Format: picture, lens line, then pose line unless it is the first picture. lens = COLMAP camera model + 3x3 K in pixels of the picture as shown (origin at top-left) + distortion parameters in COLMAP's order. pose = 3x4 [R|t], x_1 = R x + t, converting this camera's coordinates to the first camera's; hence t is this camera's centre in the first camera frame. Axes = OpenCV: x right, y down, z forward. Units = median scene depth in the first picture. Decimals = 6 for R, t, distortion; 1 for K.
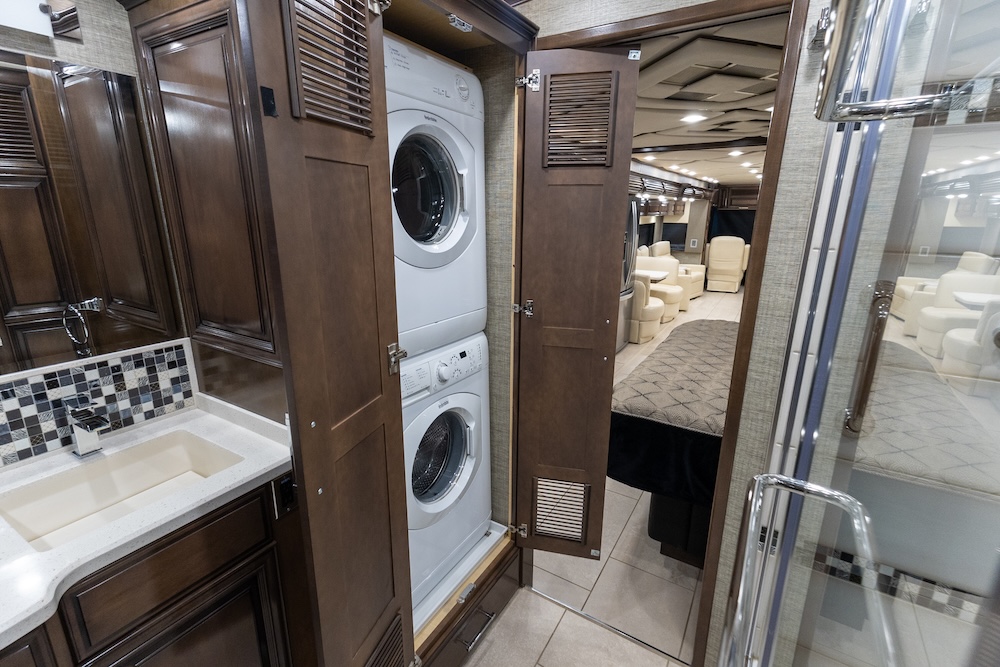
lens RADIAL K [[456.0, 0, 502.2], [0, 456.0, 333.9], [0, 0, 1]] dist [0.019792, -0.003718]
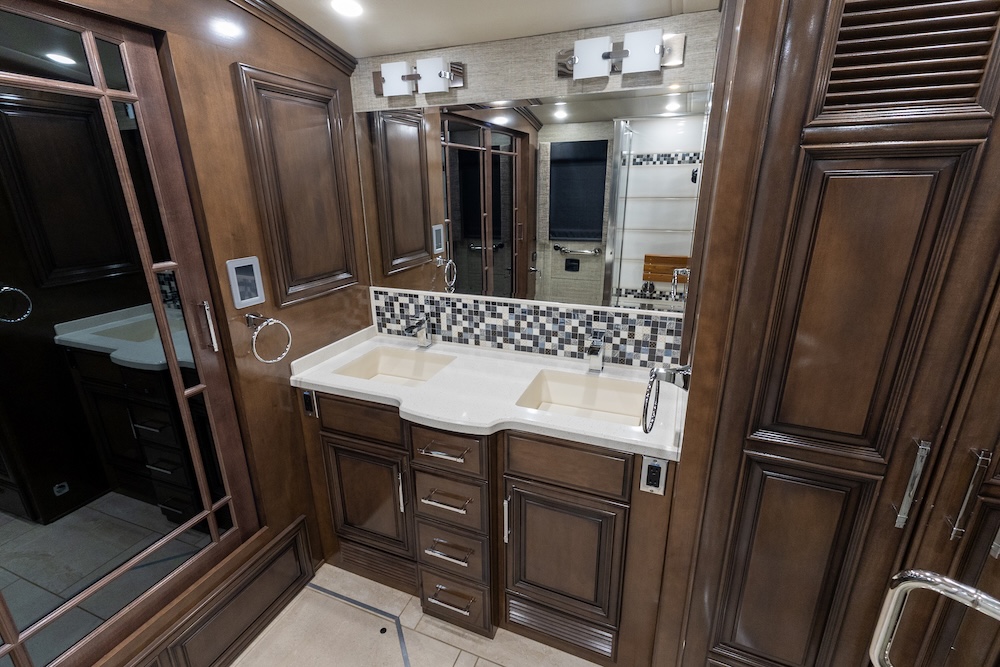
lens RADIAL K [[456.0, 0, 499.8], [0, 456.0, 333.6], [0, 0, 1]] dist [0.019792, -0.003718]
pose [[0.163667, 0.298151, -0.940382, 0.341988], [-0.250710, 0.934511, 0.252655, -0.126299], [0.954127, 0.194412, 0.227698, 0.340344]]
